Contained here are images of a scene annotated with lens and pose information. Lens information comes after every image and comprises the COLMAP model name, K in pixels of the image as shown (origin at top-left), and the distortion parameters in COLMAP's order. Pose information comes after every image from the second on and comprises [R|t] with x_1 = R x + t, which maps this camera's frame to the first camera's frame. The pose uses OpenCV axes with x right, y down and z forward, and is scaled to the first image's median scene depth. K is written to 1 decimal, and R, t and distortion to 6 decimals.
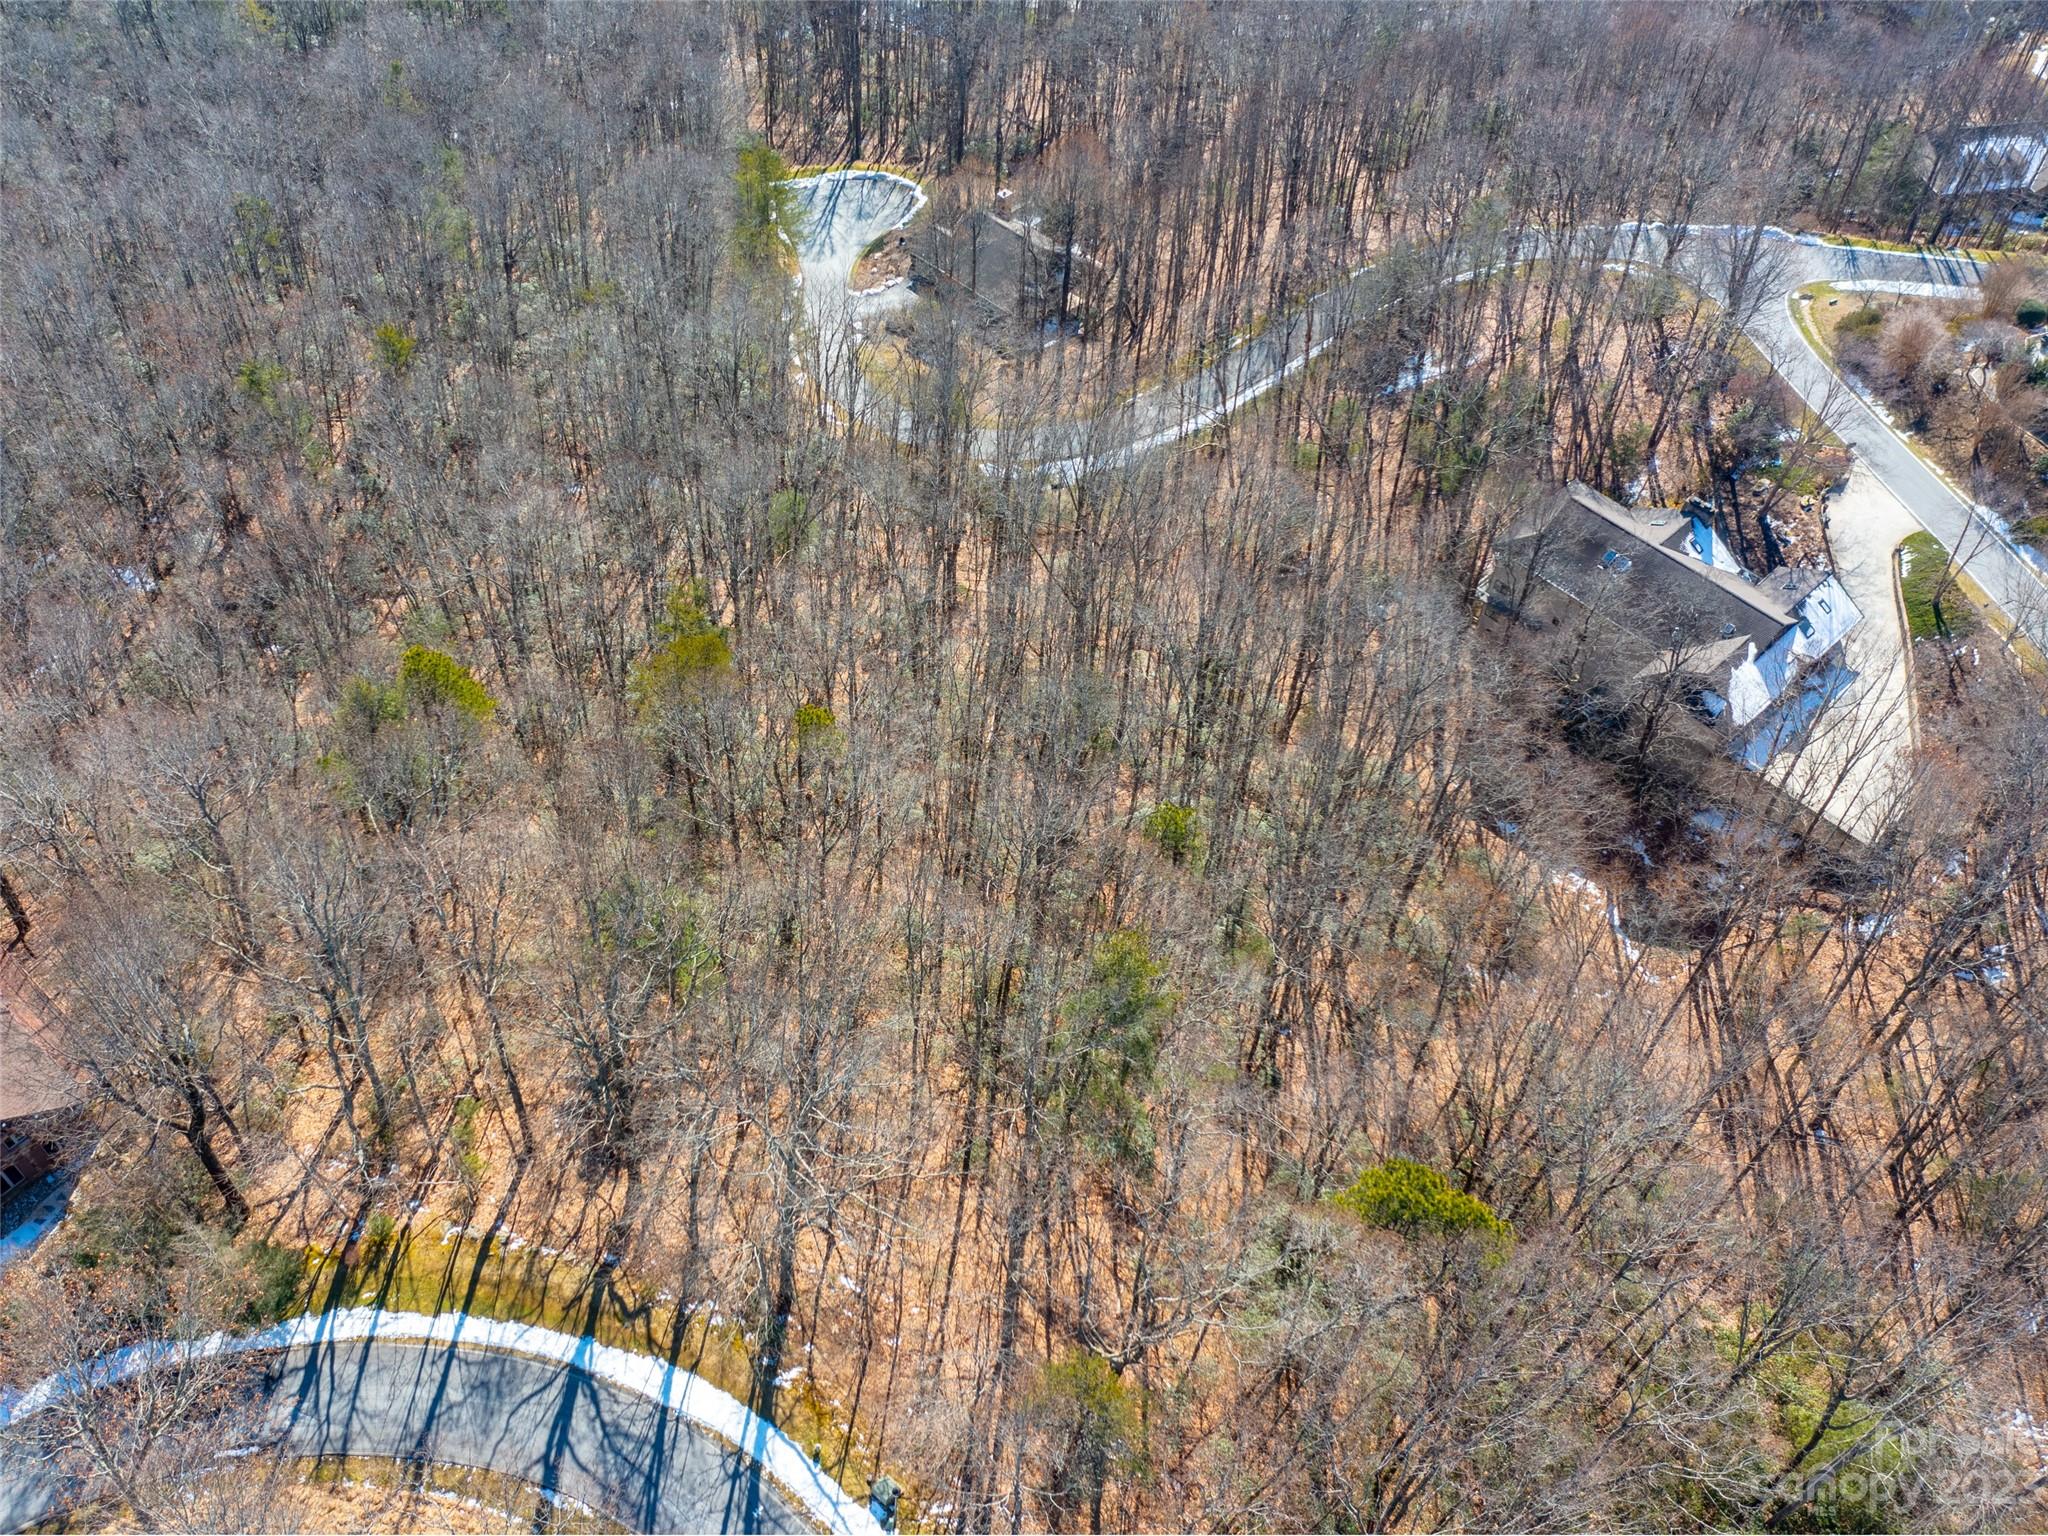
lens RADIAL K [[1672.4, 0, 935.2], [0, 1672.4, 824.5], [0, 0, 1]] dist [-0.012908, -0.004613]
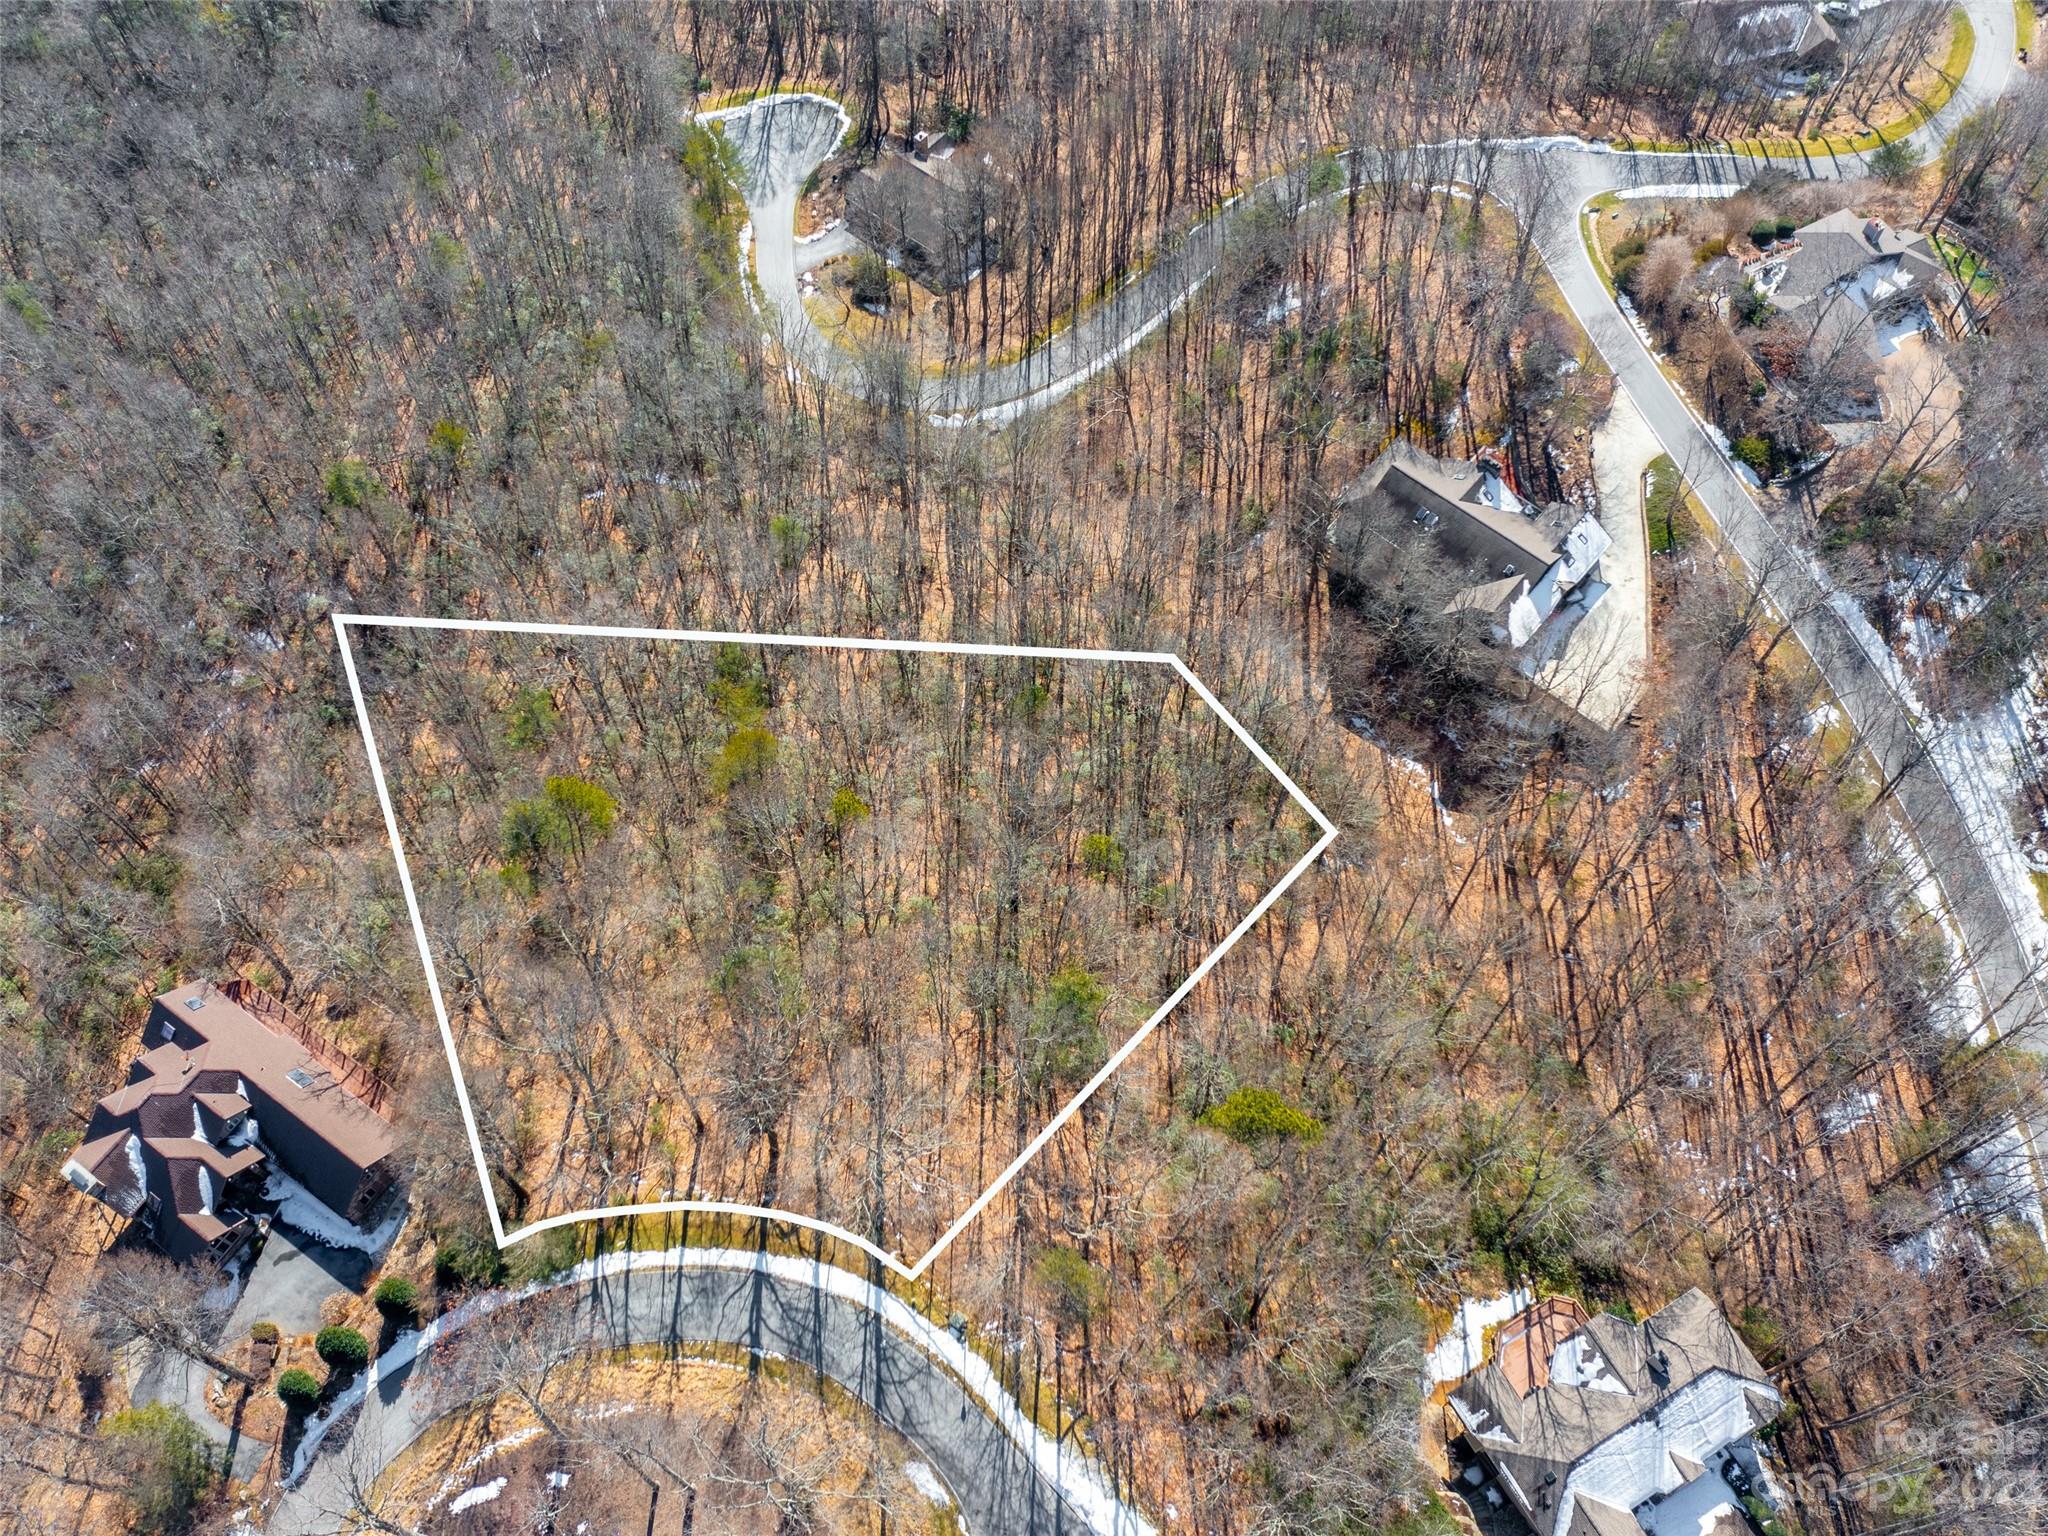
lens RADIAL K [[1672.4, 0, 1026.9], [0, 1672.4, 766.7], [0, 0, 1]] dist [-0.012908, -0.004613]
pose [[0.992379, -0.109439, 0.056638, 0.002683], [0.097016, 0.977274, 0.188474, -0.230538], [-0.075977, -0.181543, 0.980444, -0.276286]]
